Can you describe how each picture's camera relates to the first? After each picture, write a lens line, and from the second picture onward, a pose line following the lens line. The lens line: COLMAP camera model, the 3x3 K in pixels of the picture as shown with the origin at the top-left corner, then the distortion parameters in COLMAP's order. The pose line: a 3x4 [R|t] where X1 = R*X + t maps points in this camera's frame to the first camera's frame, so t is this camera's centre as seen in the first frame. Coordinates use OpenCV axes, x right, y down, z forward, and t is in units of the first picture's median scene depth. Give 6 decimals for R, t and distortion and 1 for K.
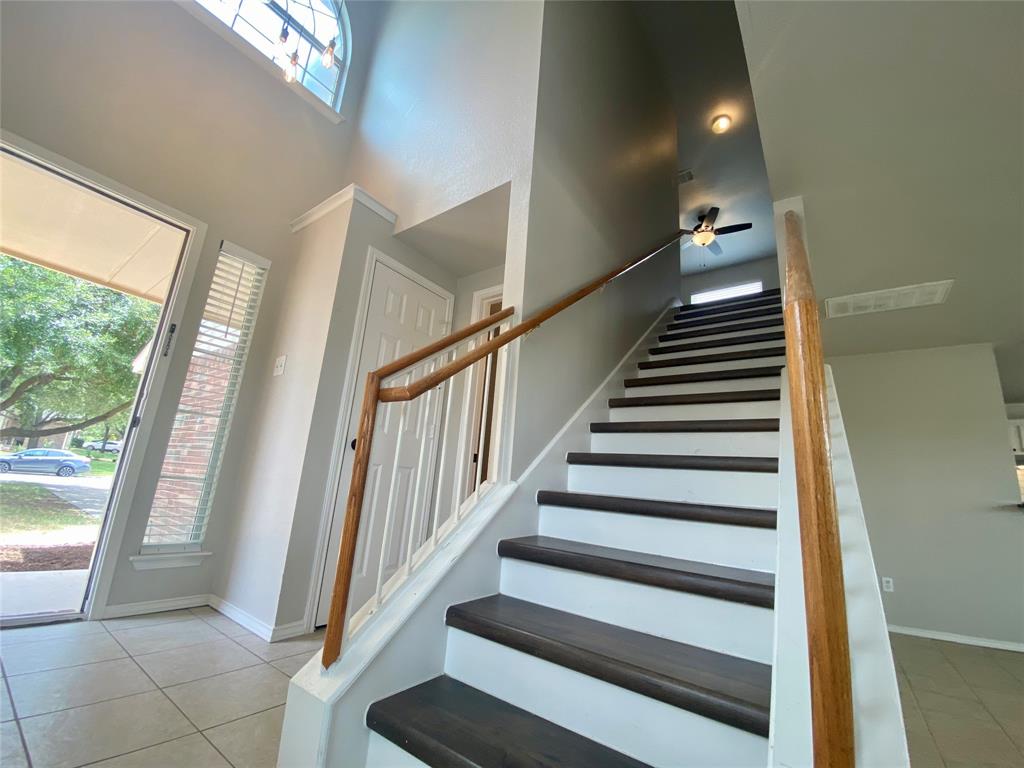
lens RADIAL K [[419.2, 0, 527.4], [0, 419.2, 388.9], [0, 0, 1]] dist [-0.010761, -0.004293]
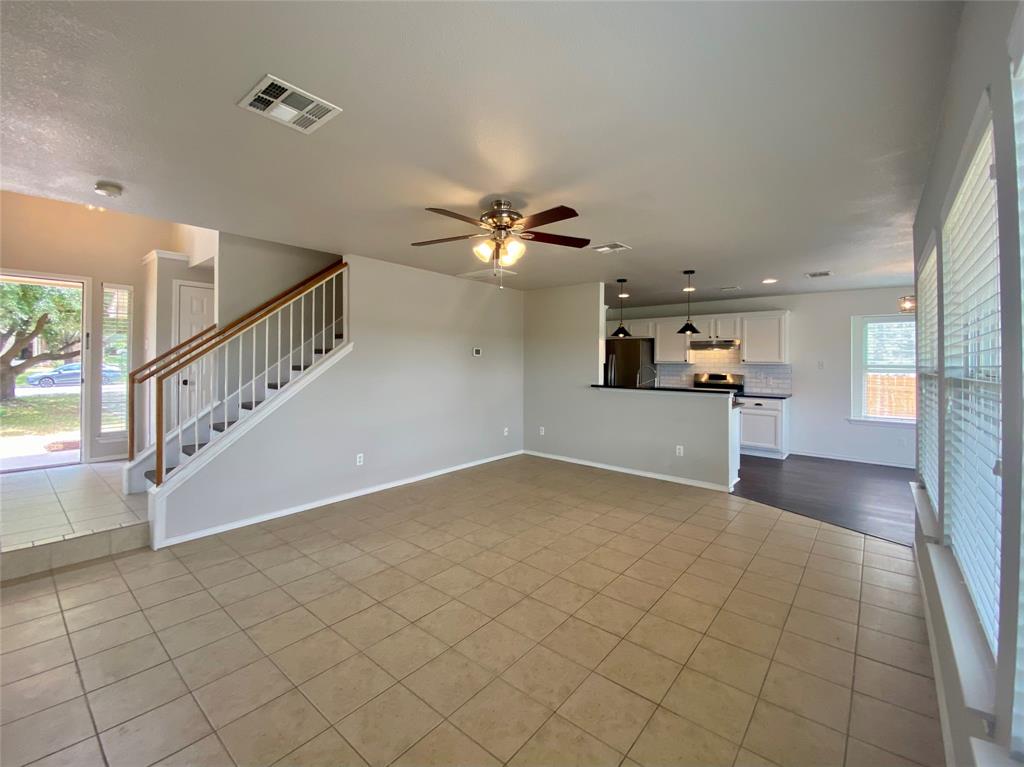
lens RADIAL K [[443.3, 0, 497.7], [0, 443.3, 351.9], [0, 0, 1]] dist [-0.003875, -0.000086]
pose [[0.991712, -0.066512, -0.109927, 1.461868], [0.087371, 0.976413, 0.197443, -0.327546], [0.094202, -0.205412, 0.974131, -1.014790]]
